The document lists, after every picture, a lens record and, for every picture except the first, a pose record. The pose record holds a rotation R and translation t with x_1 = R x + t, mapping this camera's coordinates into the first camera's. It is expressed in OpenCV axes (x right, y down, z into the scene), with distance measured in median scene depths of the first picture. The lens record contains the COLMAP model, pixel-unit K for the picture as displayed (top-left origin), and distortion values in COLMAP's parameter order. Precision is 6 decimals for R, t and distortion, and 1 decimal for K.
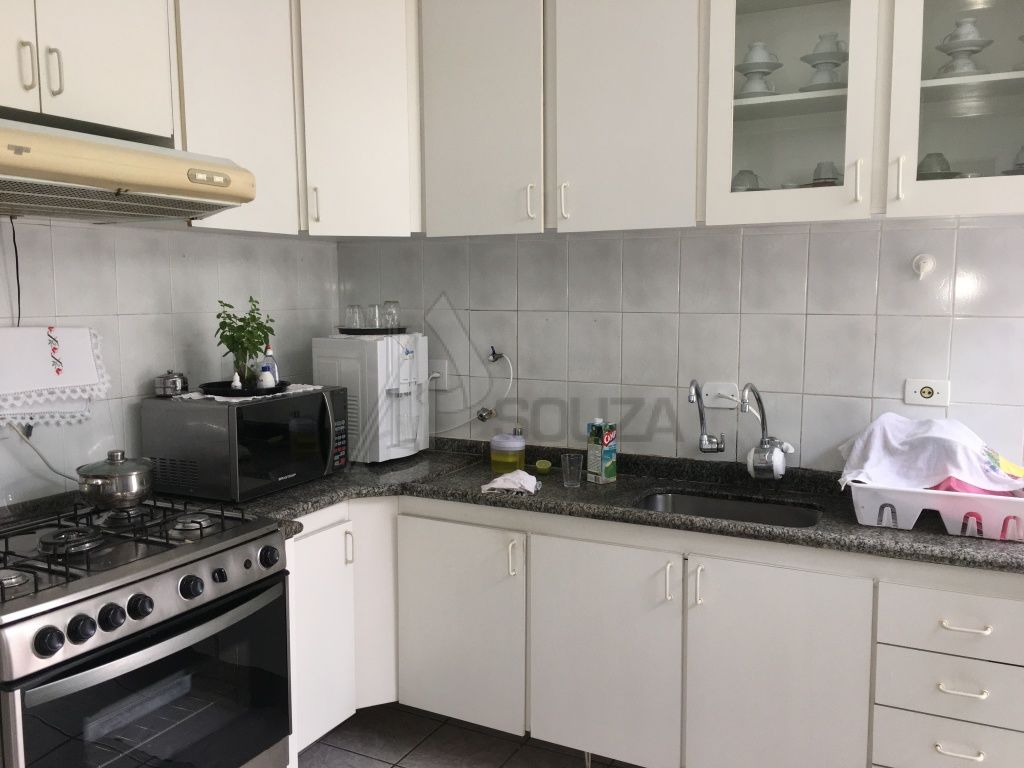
lens RADIAL K [[869.5, 0, 512.7], [0, 869.5, 385.2], [0, 0, 1]] dist [0.064899, -0.083261]
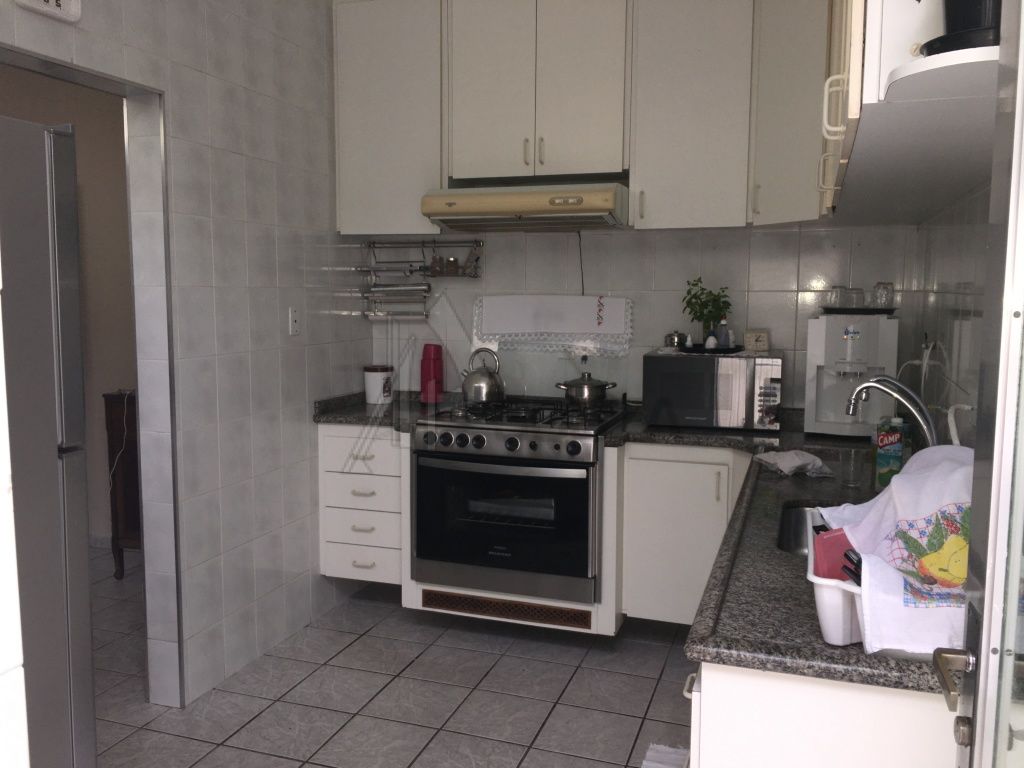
lens RADIAL K [[869.5, 0, 511.6], [0, 869.5, 380.9], [0, 0, 1]] dist [0.064899, -0.083261]
pose [[0.135263, 0.107770, -0.984931, 1.118949], [-0.111802, 0.989378, 0.092903, -0.044035], [0.984482, 0.097551, 0.145876, 0.636149]]
